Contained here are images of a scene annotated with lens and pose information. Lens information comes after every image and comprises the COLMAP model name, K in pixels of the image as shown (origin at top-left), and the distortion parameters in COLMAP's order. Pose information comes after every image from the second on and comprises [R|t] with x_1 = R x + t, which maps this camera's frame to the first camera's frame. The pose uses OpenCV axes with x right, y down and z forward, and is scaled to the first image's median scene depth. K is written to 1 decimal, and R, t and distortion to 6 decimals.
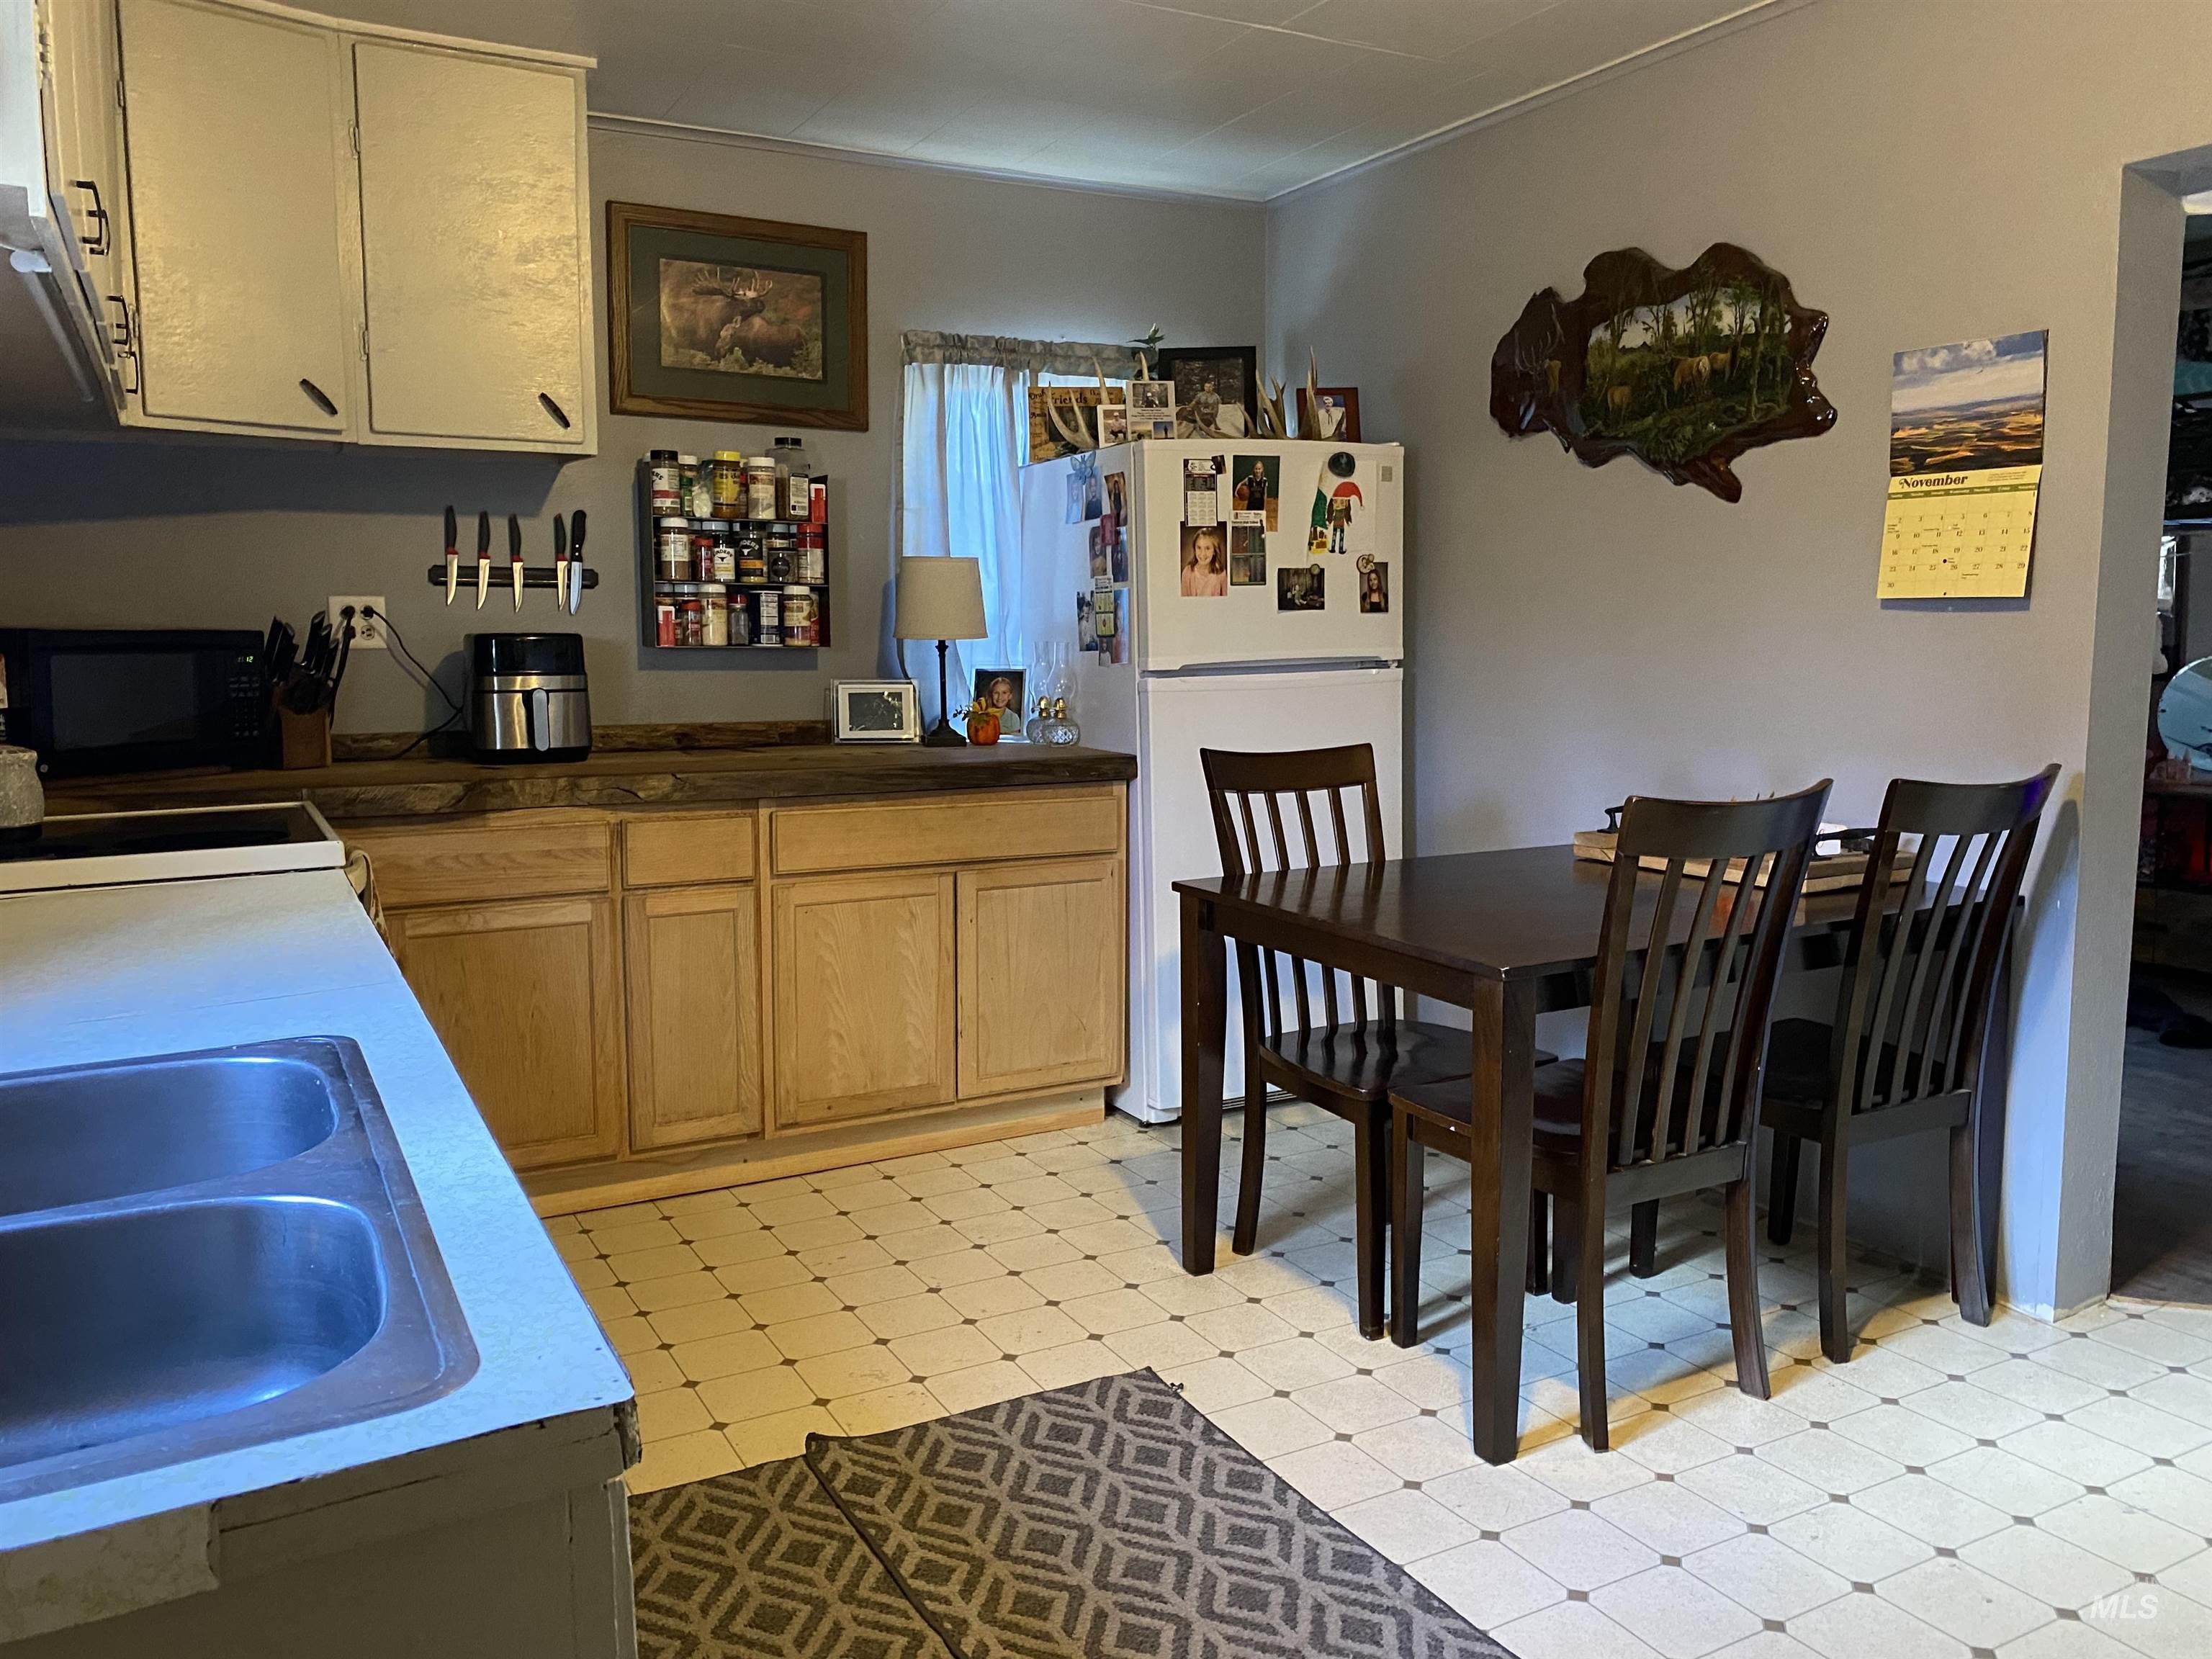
lens RADIAL K [[1684.1, 0, 1125.7], [0, 1684.1, 831.0], [0, 0, 1]] dist [0.055591, -0.075458]
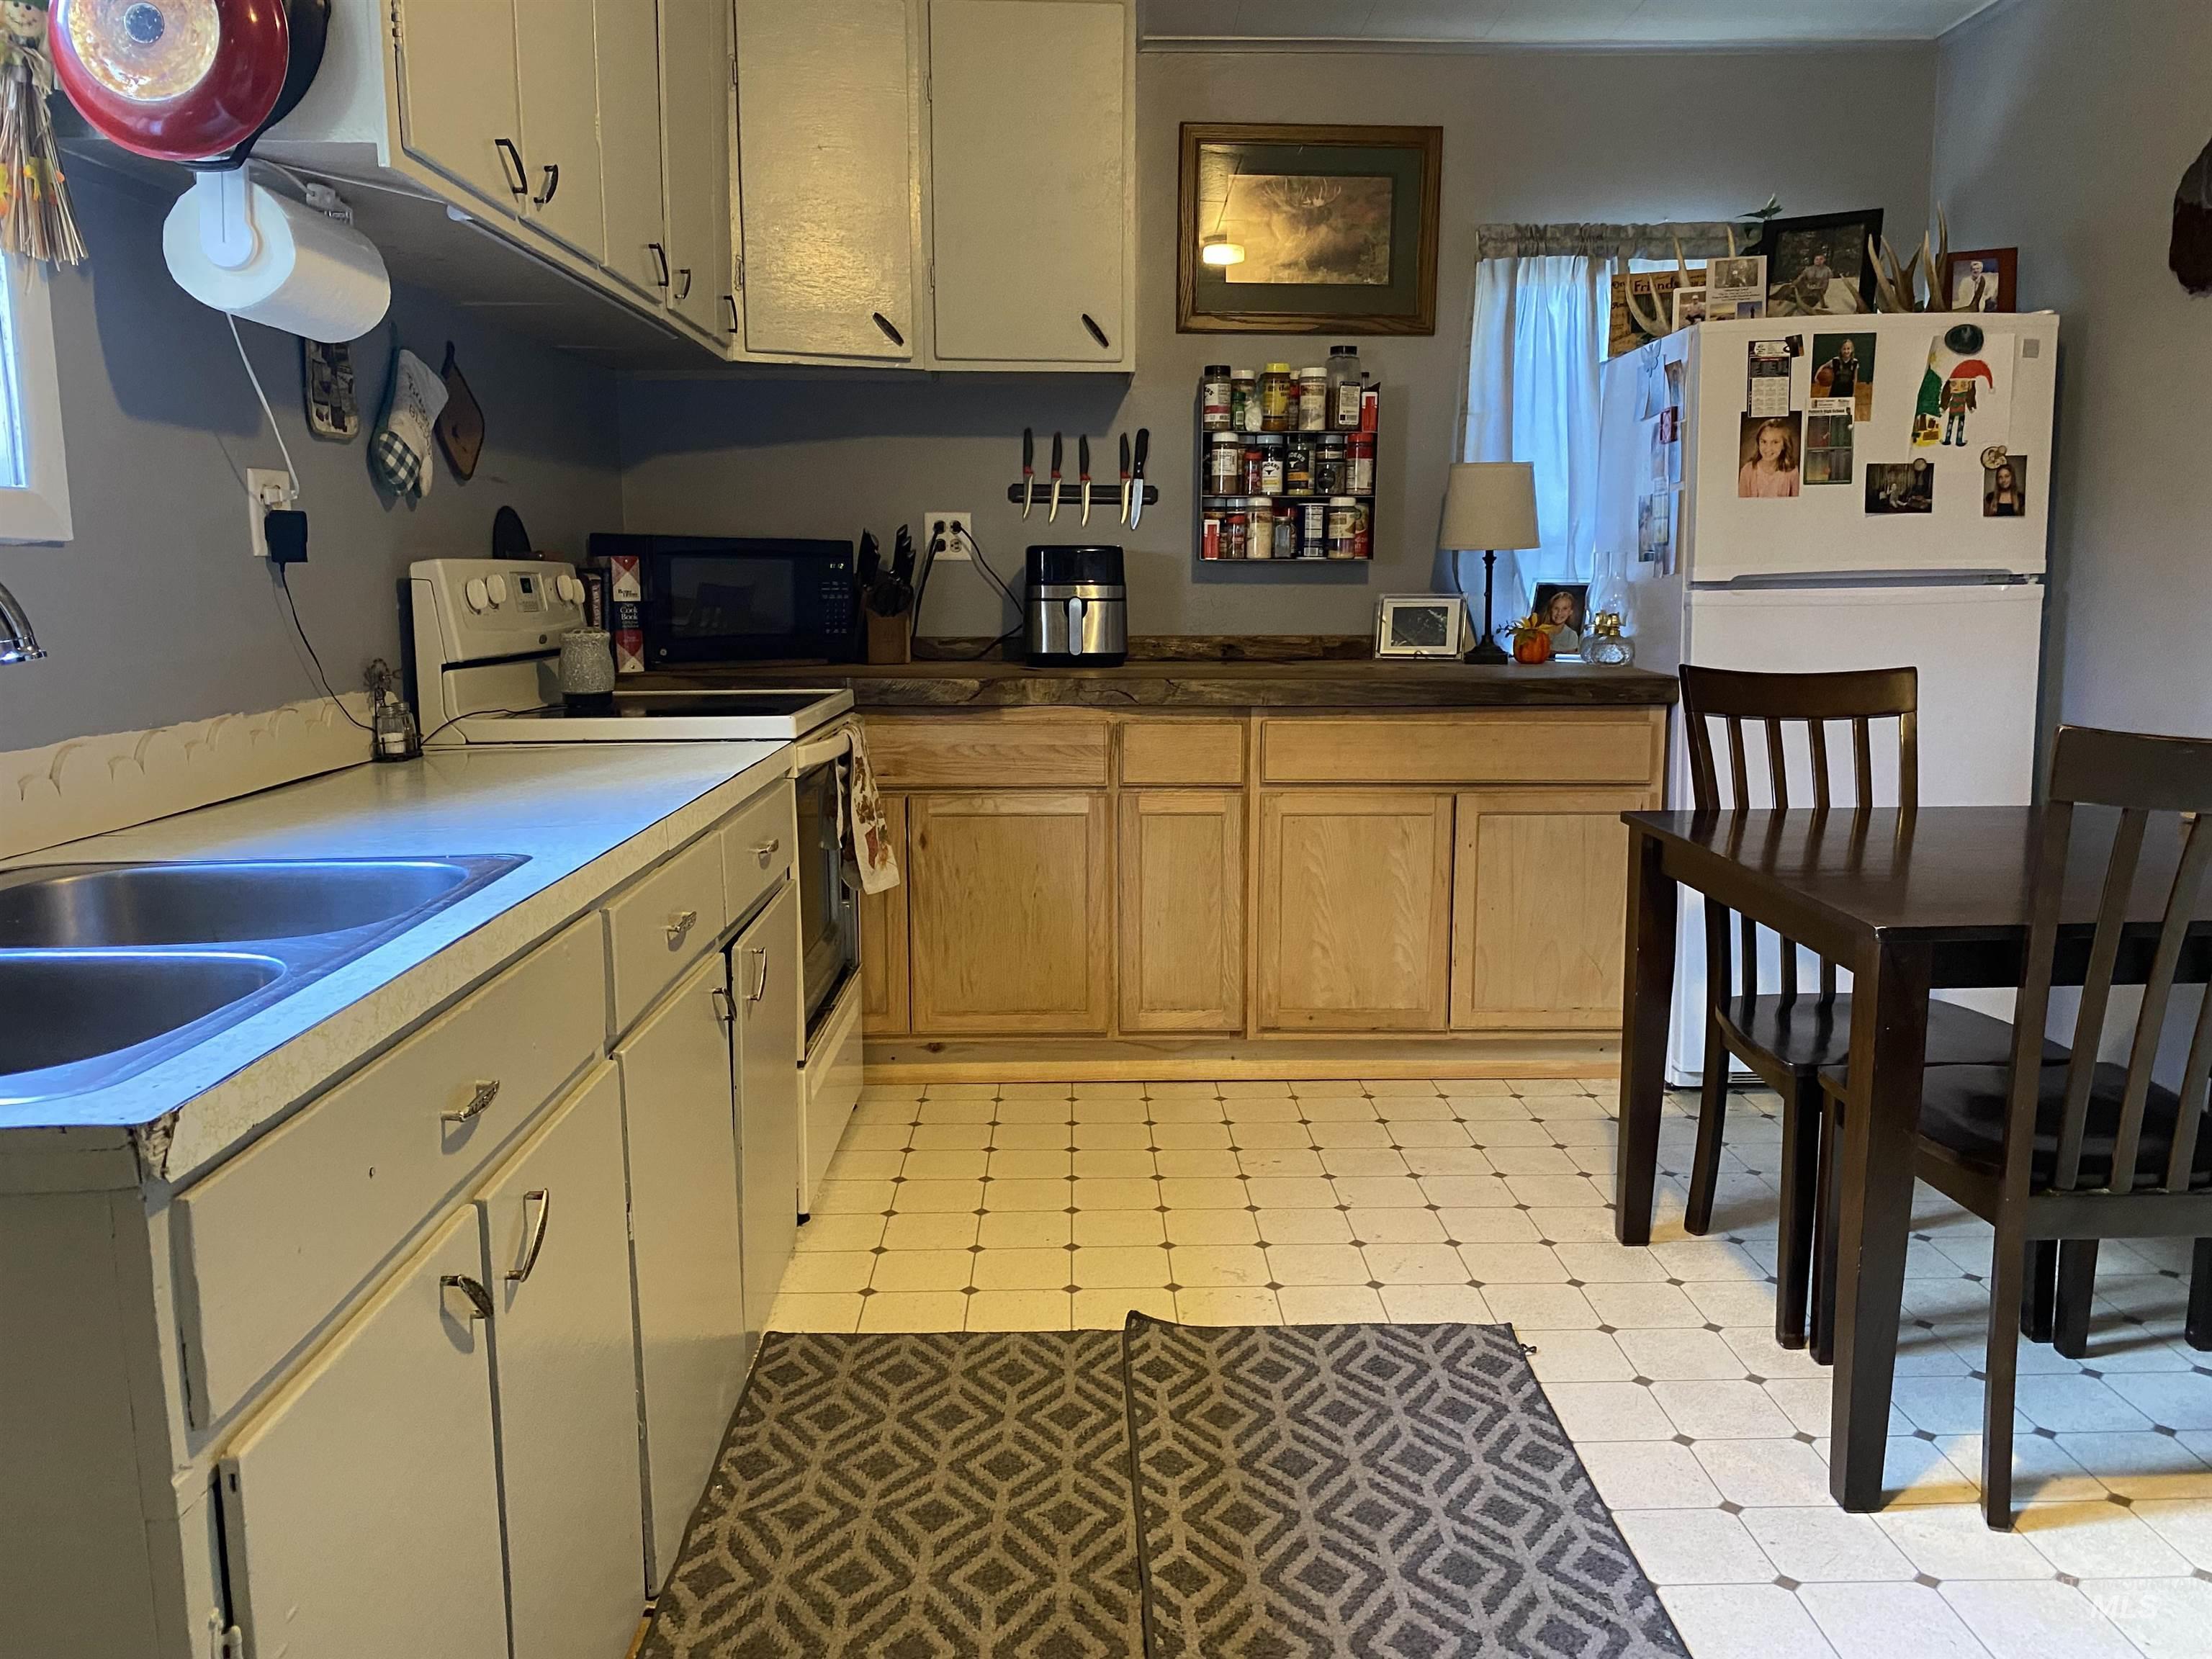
lens RADIAL K [[1684.1, 0, 1129.9], [0, 1684.1, 829.7], [0, 0, 1]] dist [0.055591, -0.075458]
pose [[0.891054, 0.072586, -0.448057, 0.178715], [-0.056471, 0.997189, 0.049242, 0.009279], [0.450371, -0.018575, 0.892648, 0.062526]]
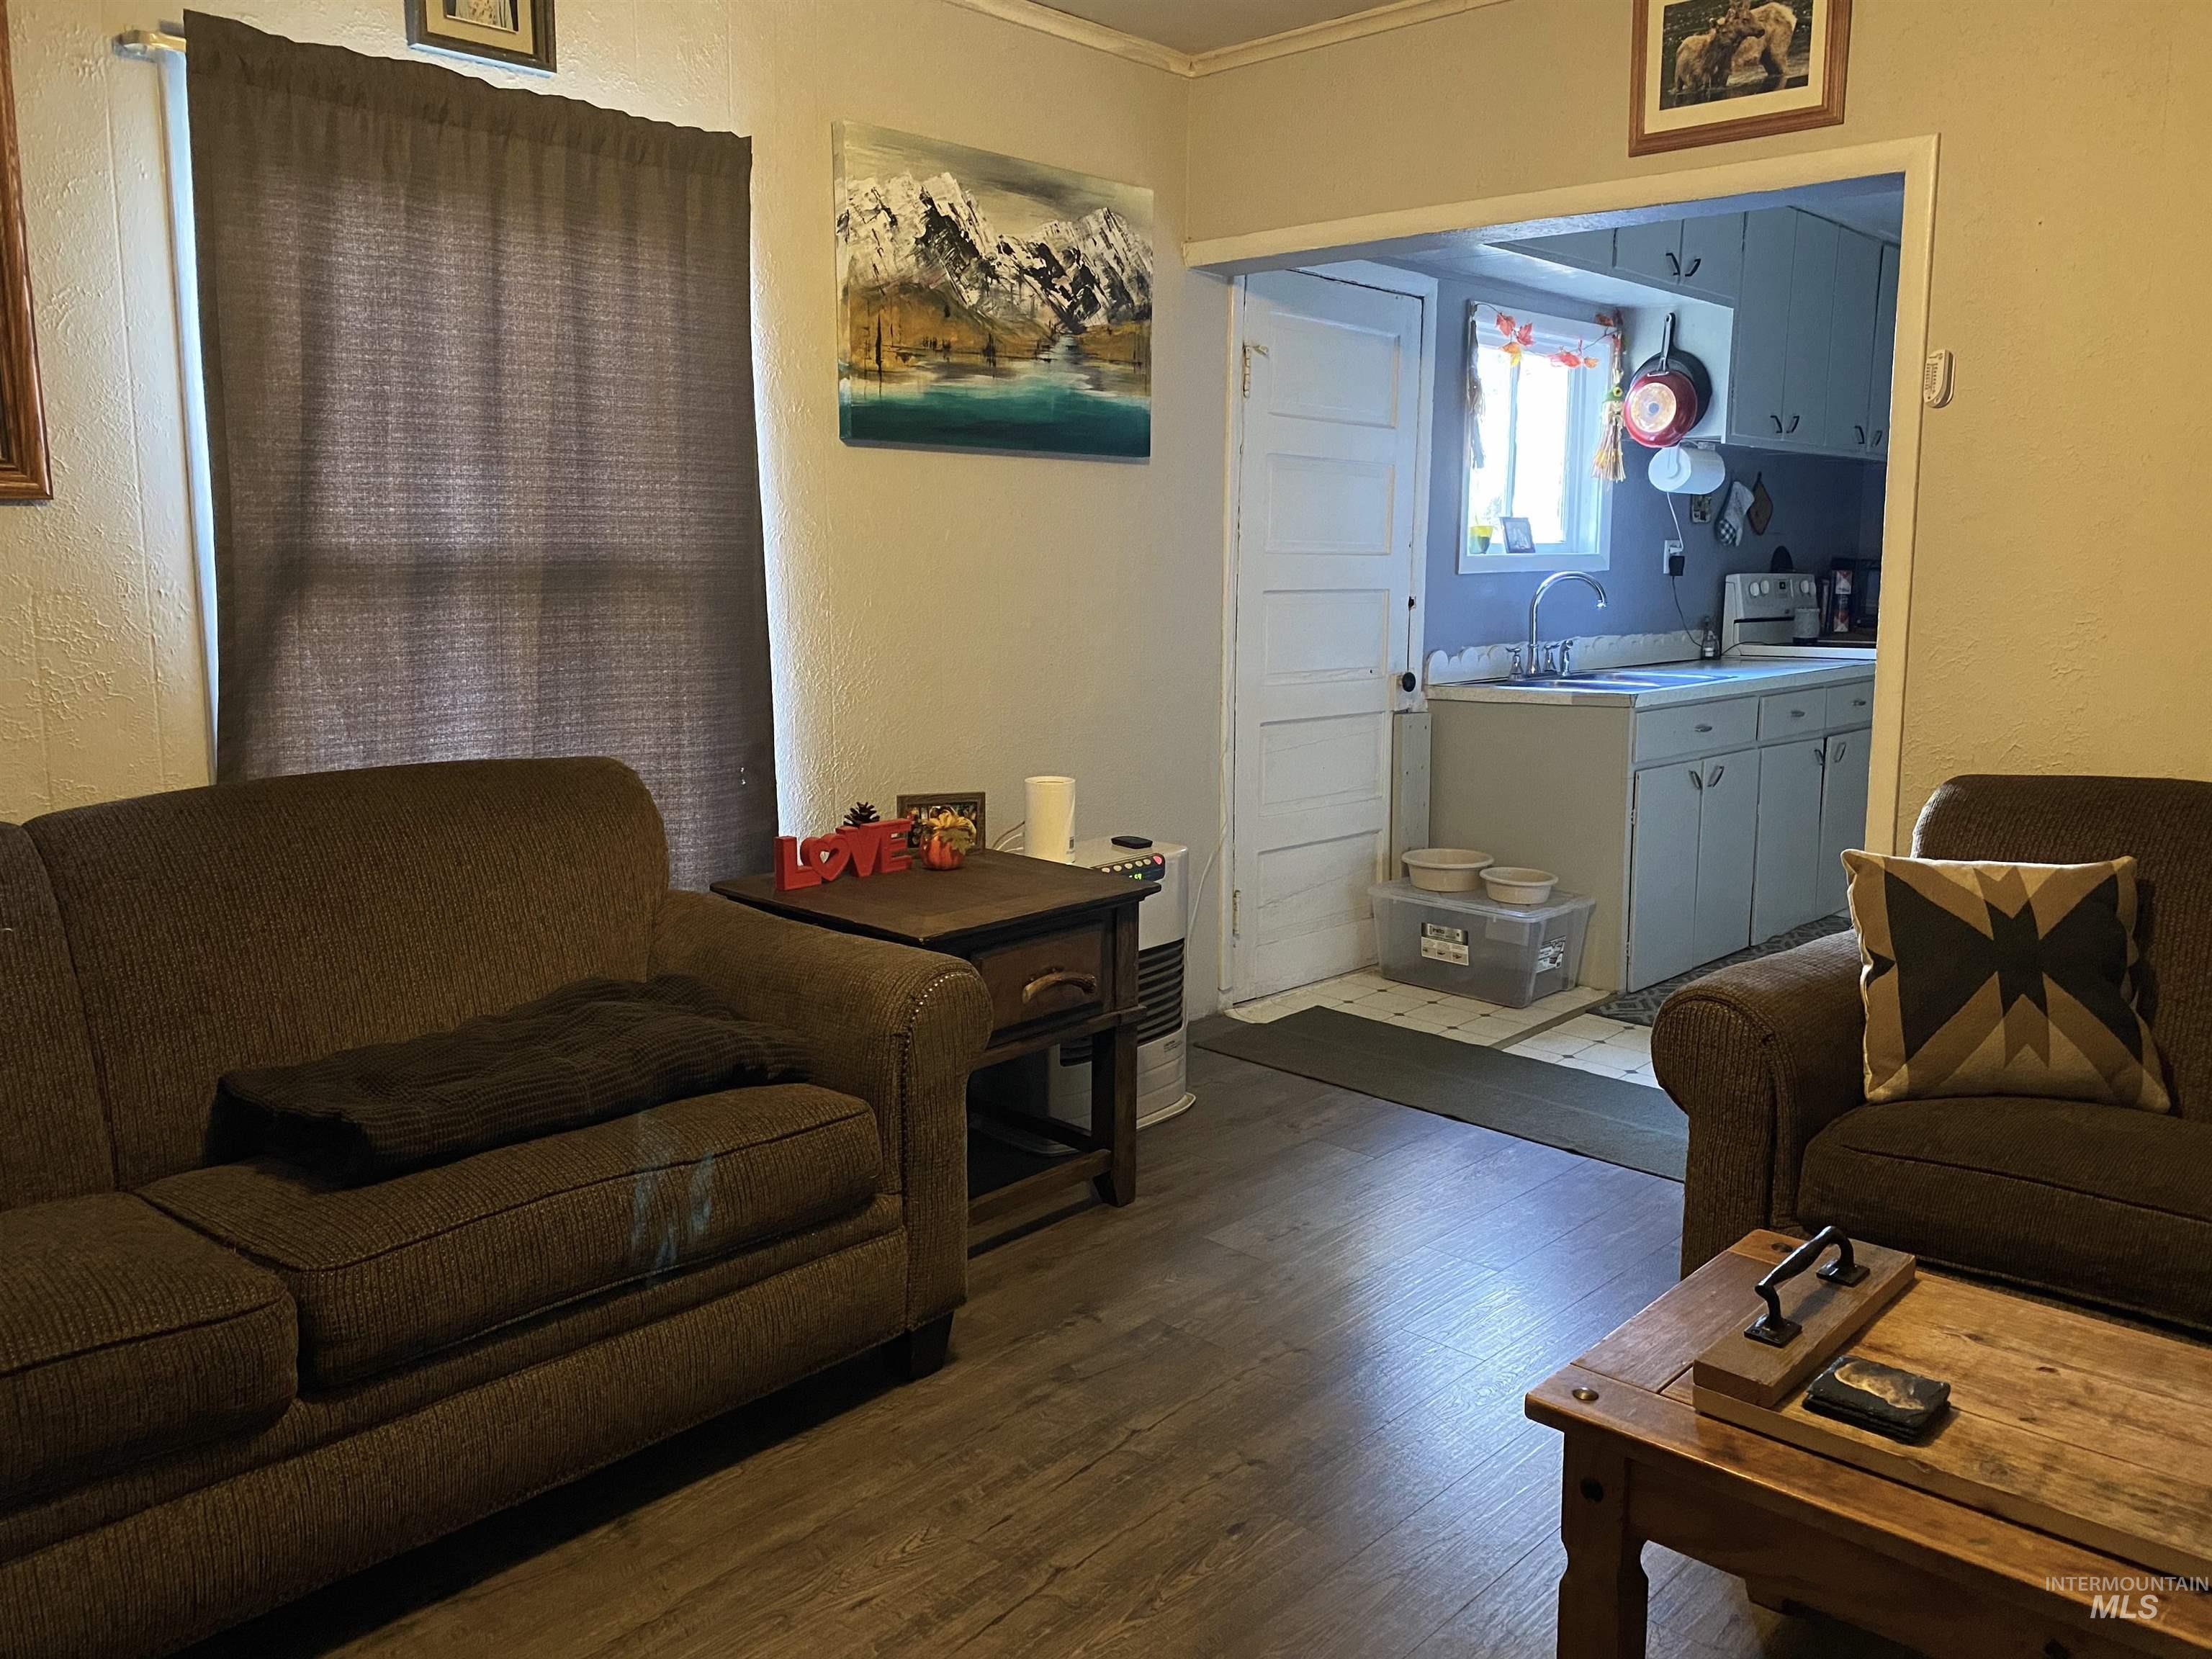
lens RADIAL K [[1684.1, 0, 1123.8], [0, 1684.1, 813.1], [0, 0, 1]] dist [0.055591, -0.075458]
pose [[0.324651, 0.142818, -0.934989, 1.005618], [-0.116585, 0.987038, 0.110288, 0.066863], [0.938621, 0.073201, 0.337093, -0.552683]]
